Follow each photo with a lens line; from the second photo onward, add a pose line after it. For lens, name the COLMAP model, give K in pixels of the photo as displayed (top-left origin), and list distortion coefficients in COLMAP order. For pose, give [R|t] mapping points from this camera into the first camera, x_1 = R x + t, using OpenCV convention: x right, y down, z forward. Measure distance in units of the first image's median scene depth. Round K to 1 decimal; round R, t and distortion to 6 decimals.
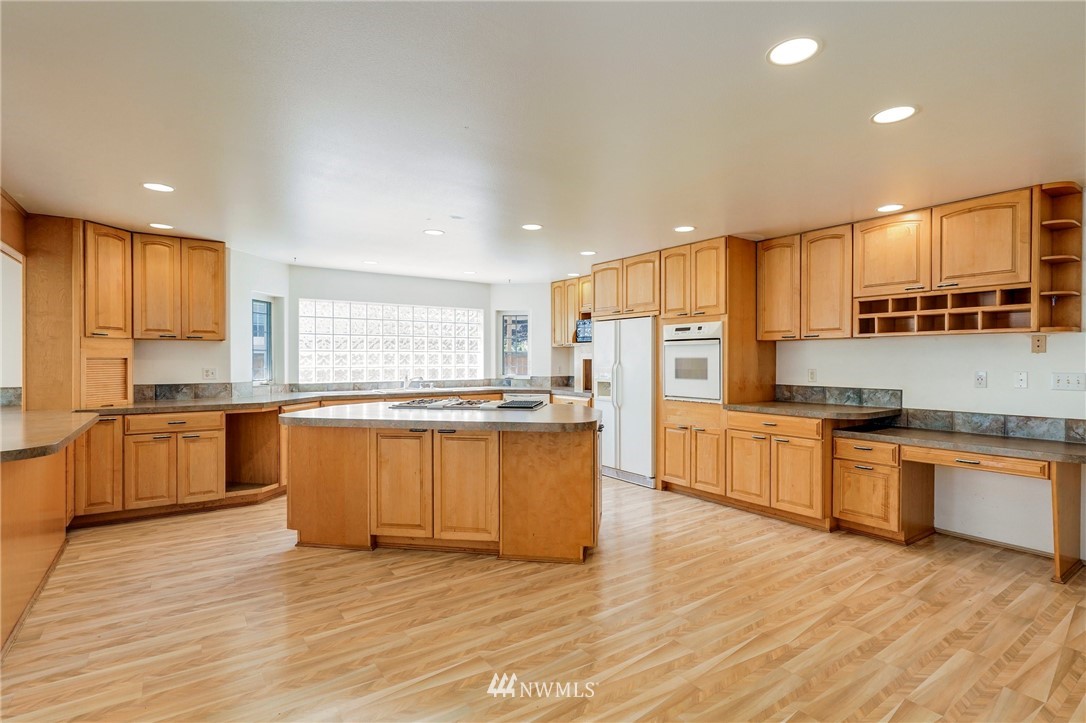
lens RADIAL K [[529.4, 0, 546.4], [0, 529.4, 361.7], [0, 0, 1]] dist [-0.000583, 0.002555]
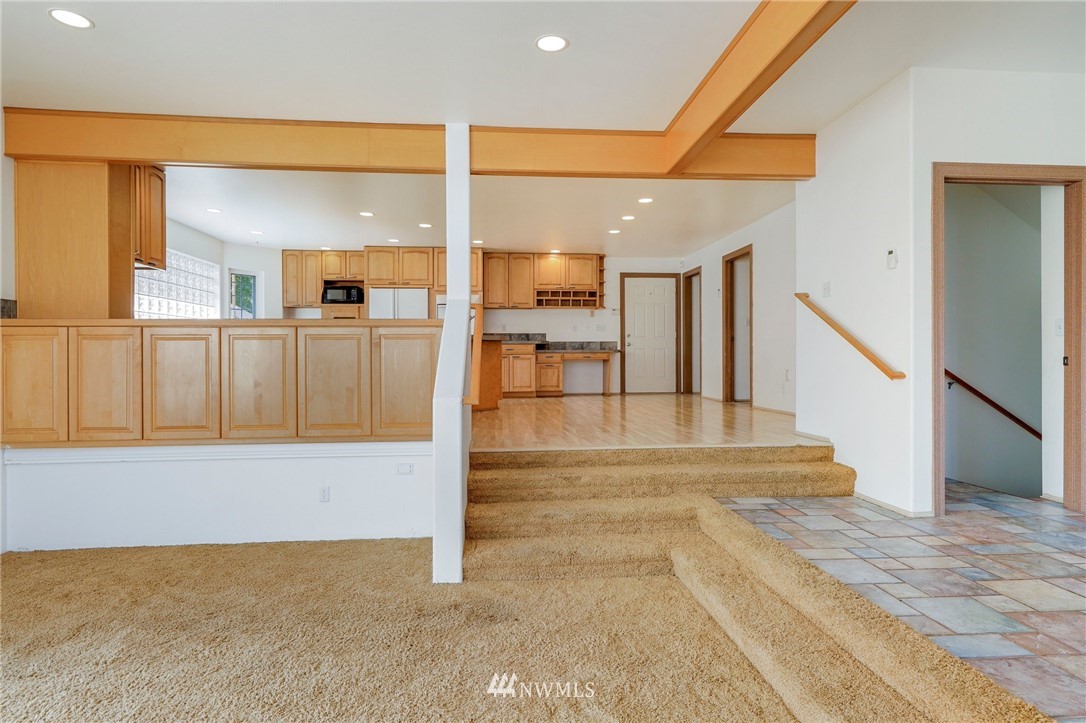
lens RADIAL K [[594.5, 0, 541.6], [0, 594.5, 354.2], [0, 0, 1]] dist [0.009541, 0.002151]
pose [[0.506342, 0.001333, 0.862332, -1.337413], [0.006736, 0.999962, -0.005501, 0.140884], [-0.862306, 0.008594, 0.506314, -0.205229]]
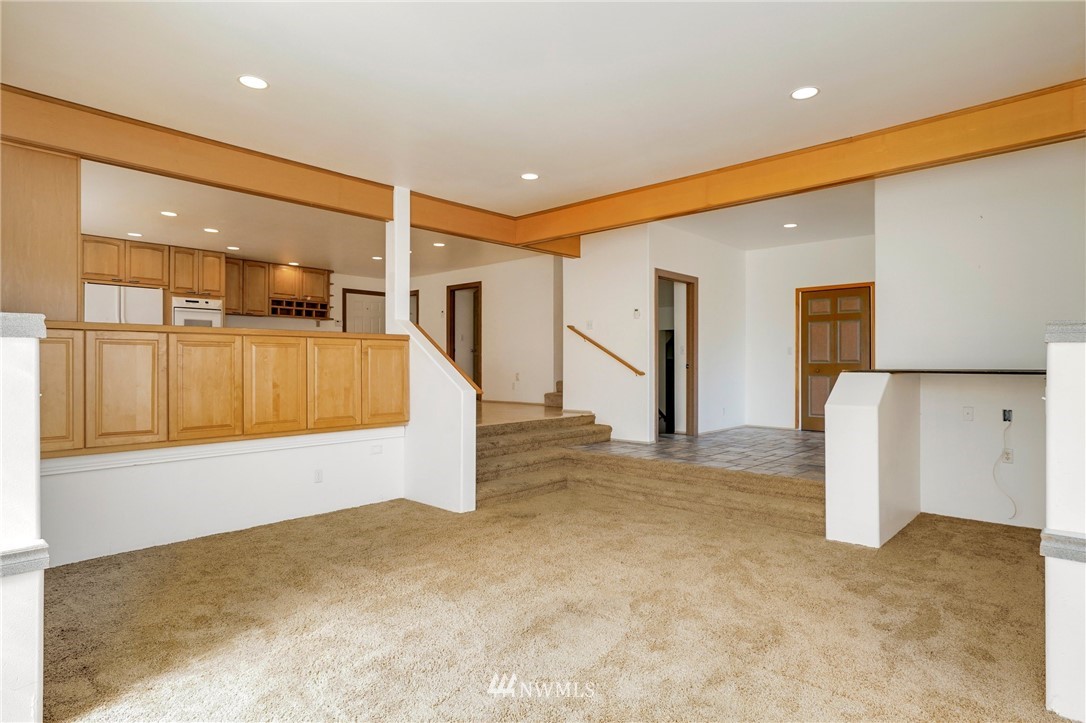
lens RADIAL K [[594.5, 0, 543.3], [0, 594.5, 360.4], [0, 0, 1]] dist [0.009541, 0.002151]
pose [[-0.202328, 0.004513, 0.979307, -1.889384], [0.002406, 0.999989, -0.004111, 0.138937], [-0.979315, 0.001525, -0.202336, 0.363157]]
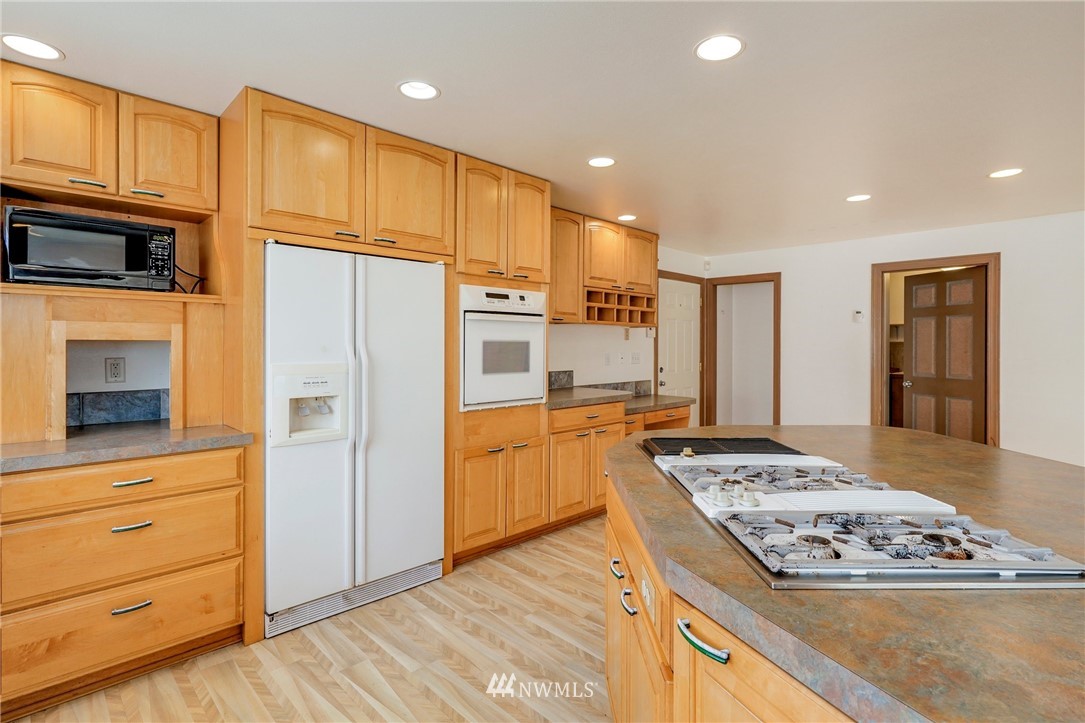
lens RADIAL K [[528.9, 0, 544.1], [0, 528.9, 344.9], [0, 0, 1]] dist [-0.000583, 0.002555]
pose [[-0.163786, -0.003494, 0.986490, -0.420126], [-0.002019, 0.999993, 0.003206, -0.004898], [-0.986494, -0.001466, -0.163792, 1.156620]]
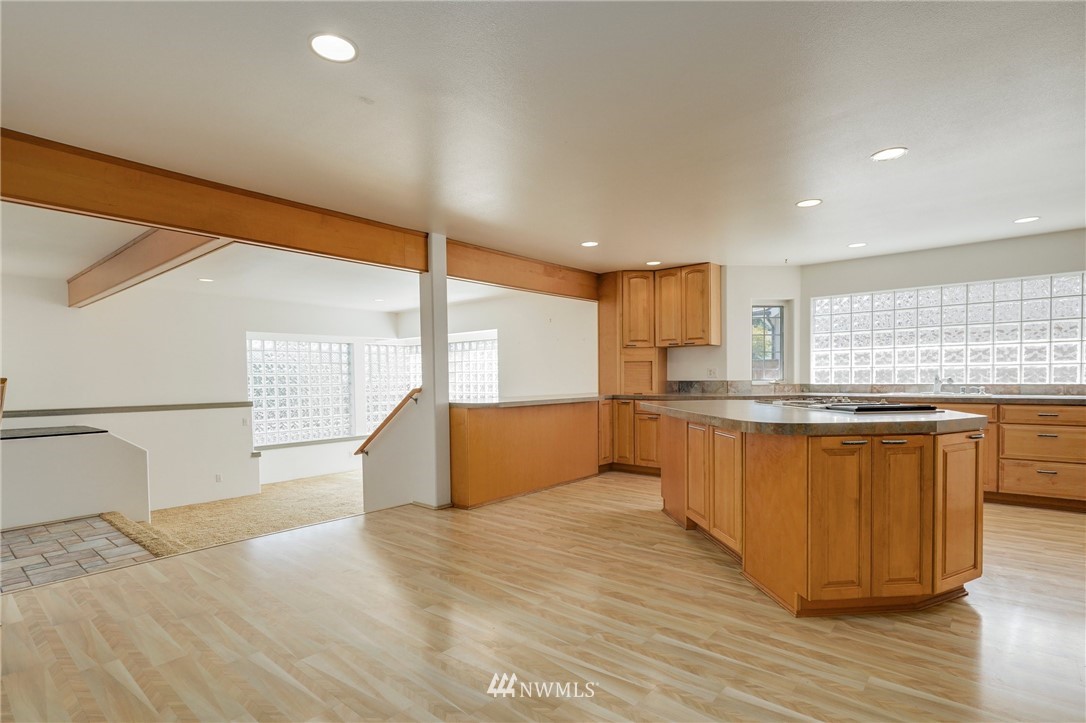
lens RADIAL K [[529.4, 0, 534.1], [0, 529.4, 388.1], [0, 0, 1]] dist [-0.000583, 0.002555]
pose [[0.254483, 0.019454, -0.966881, 0.489510], [0.006668, 0.999739, 0.021870, 0.032158], [0.967054, -0.012013, 0.254287, 0.330991]]
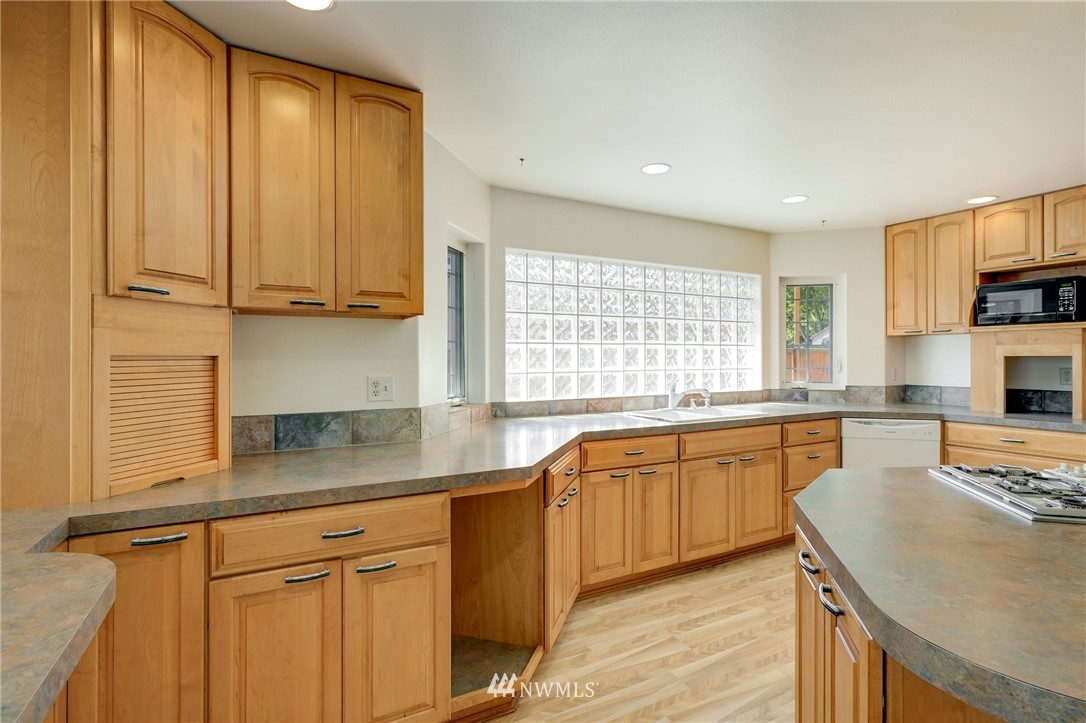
lens RADIAL K [[529.4, 0, 548.8], [0, 529.4, 357.5], [0, 0, 1]] dist [-0.000583, 0.002555]
pose [[0.993758, -0.003122, -0.111509, -0.490094], [0.002663, 0.999987, -0.004264, -0.003295], [0.111521, 0.003940, 0.993754, 0.620527]]
